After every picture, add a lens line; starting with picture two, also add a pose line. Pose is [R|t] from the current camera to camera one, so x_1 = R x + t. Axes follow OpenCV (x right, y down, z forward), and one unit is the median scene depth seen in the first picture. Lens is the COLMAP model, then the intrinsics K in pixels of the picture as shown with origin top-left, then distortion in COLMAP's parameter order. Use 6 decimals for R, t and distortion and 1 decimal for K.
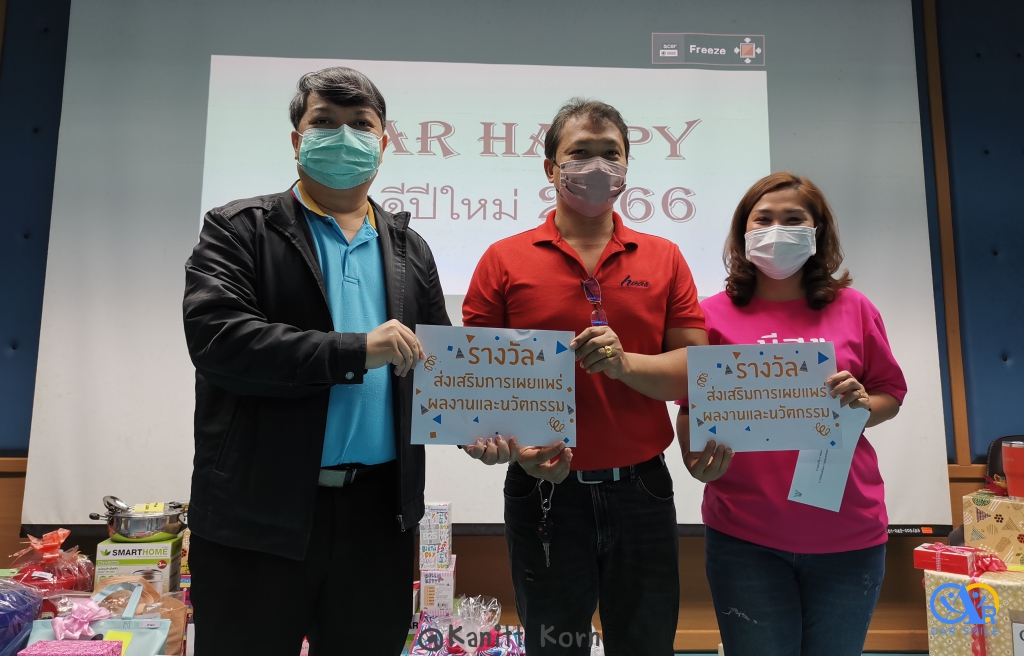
lens RADIAL K [[784.1, 0, 509.7], [0, 784.1, 296.0], [0, 0, 1]] dist [0.036889, -0.027108]
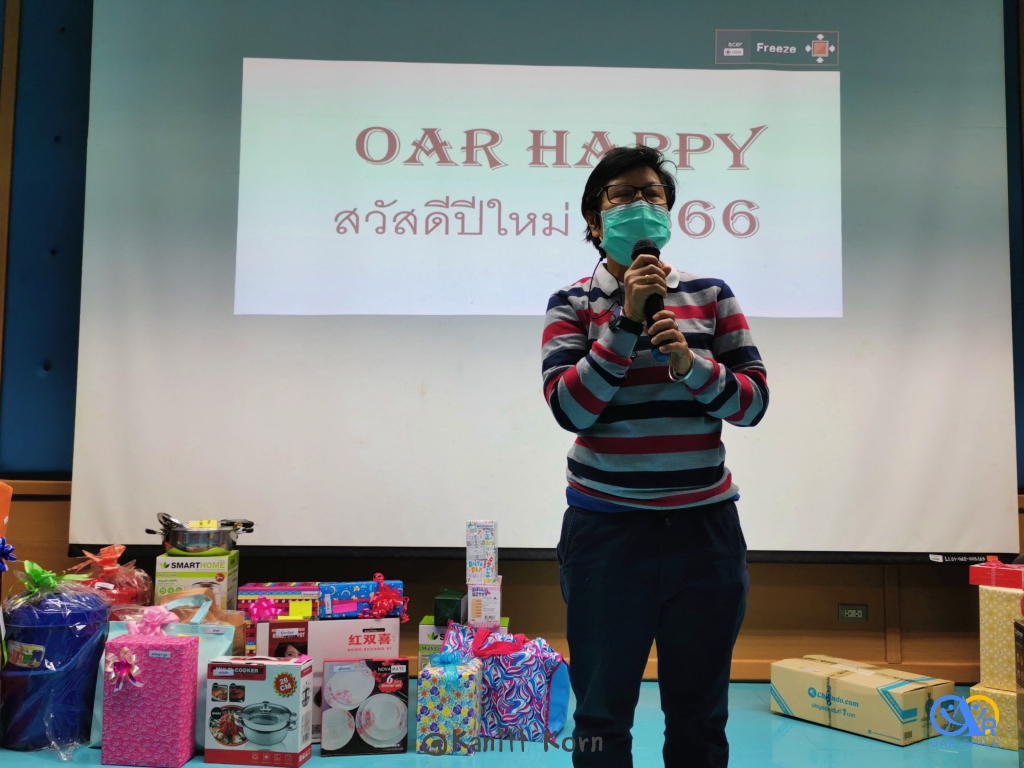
lens RADIAL K [[990.2, 0, 514.4], [0, 990.2, 414.5], [0, 0, 1]] dist [0.035123, 0.000000]
pose [[0.999686, 0.002509, -0.024917, -0.024976], [-0.000790, 0.997632, 0.068771, 0.035390], [0.025030, -0.068730, 0.997321, -0.204367]]
